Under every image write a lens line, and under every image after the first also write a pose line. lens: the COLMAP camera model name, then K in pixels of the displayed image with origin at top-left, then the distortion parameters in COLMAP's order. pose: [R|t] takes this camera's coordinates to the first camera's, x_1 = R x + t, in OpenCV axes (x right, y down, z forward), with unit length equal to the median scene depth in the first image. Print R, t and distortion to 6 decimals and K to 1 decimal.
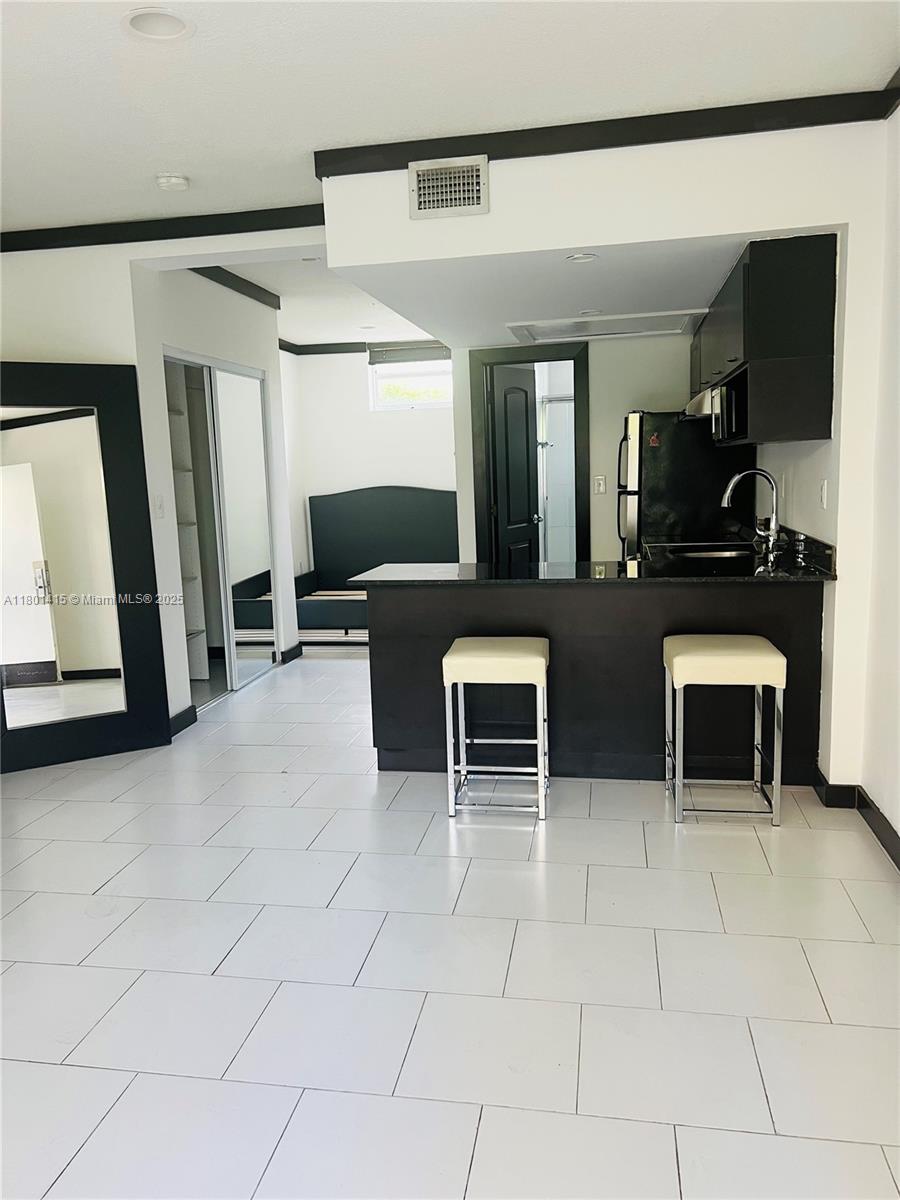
lens RADIAL K [[910.8, 0, 442.7], [0, 910.8, 602.4], [0, 0, 1]] dist [0.011082, -0.000171]
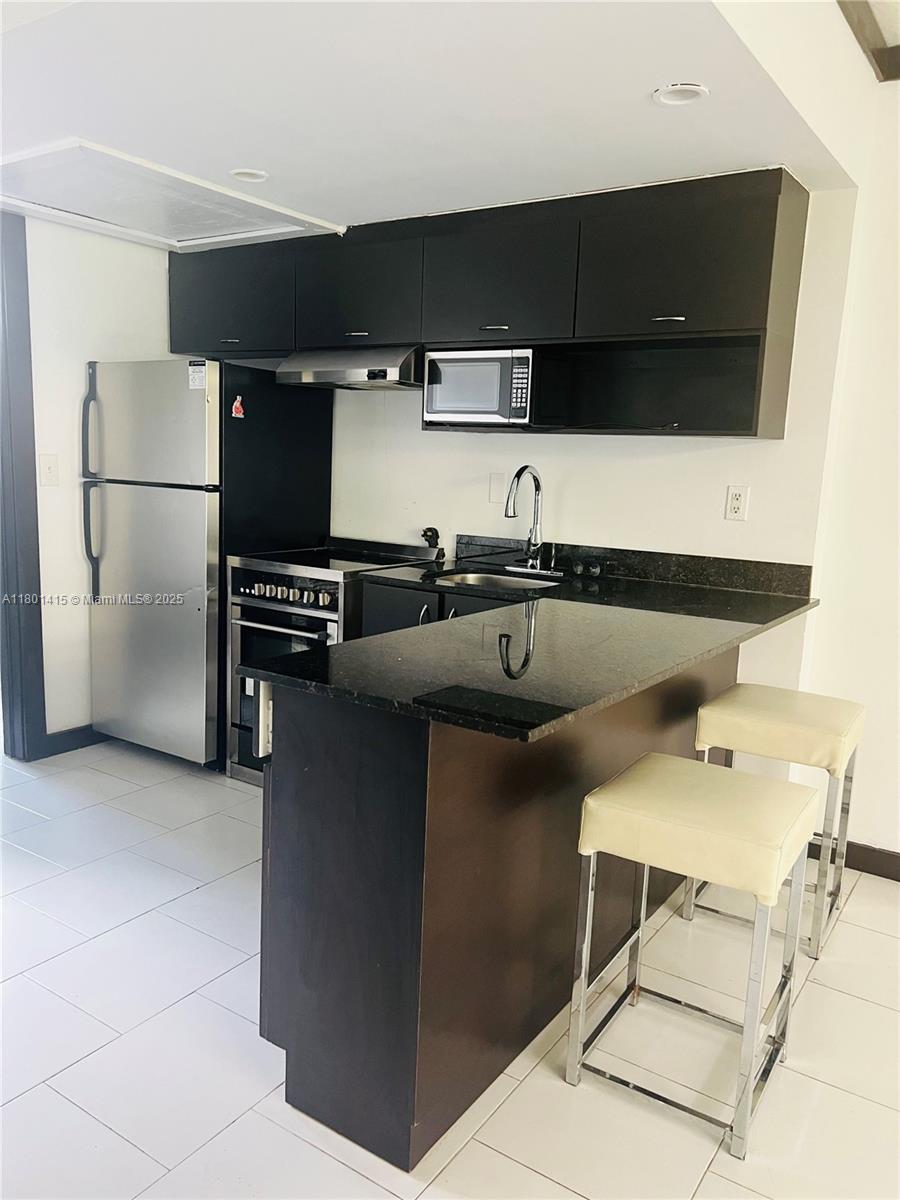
lens RADIAL K [[910.8, 0, 442.7], [0, 910.8, 602.4], [0, 0, 1]] dist [0.011082, -0.000171]
pose [[0.403001, -0.094539, 0.910303, -0.061439], [0.085219, 0.994205, 0.065525, -0.013092], [-0.911223, 0.051169, 0.408722, 0.114360]]
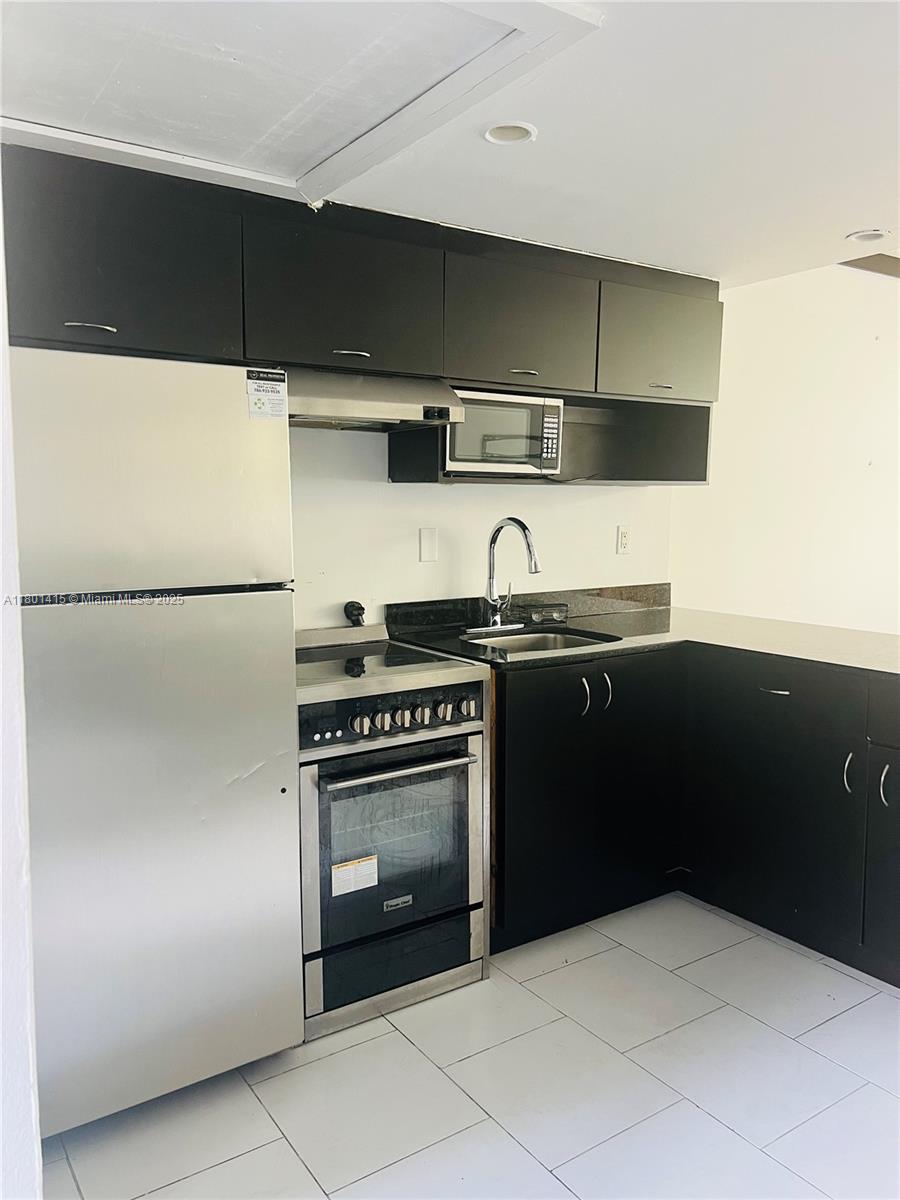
lens RADIAL K [[910.8, 0, 442.7], [0, 910.8, 602.4], [0, 0, 1]] dist [0.011082, -0.000171]
pose [[-0.700110, -0.043666, 0.712698, -0.020899], [0.132388, 0.972884, 0.189657, -0.034698], [-0.701654, 0.227134, -0.675345, 0.237904]]
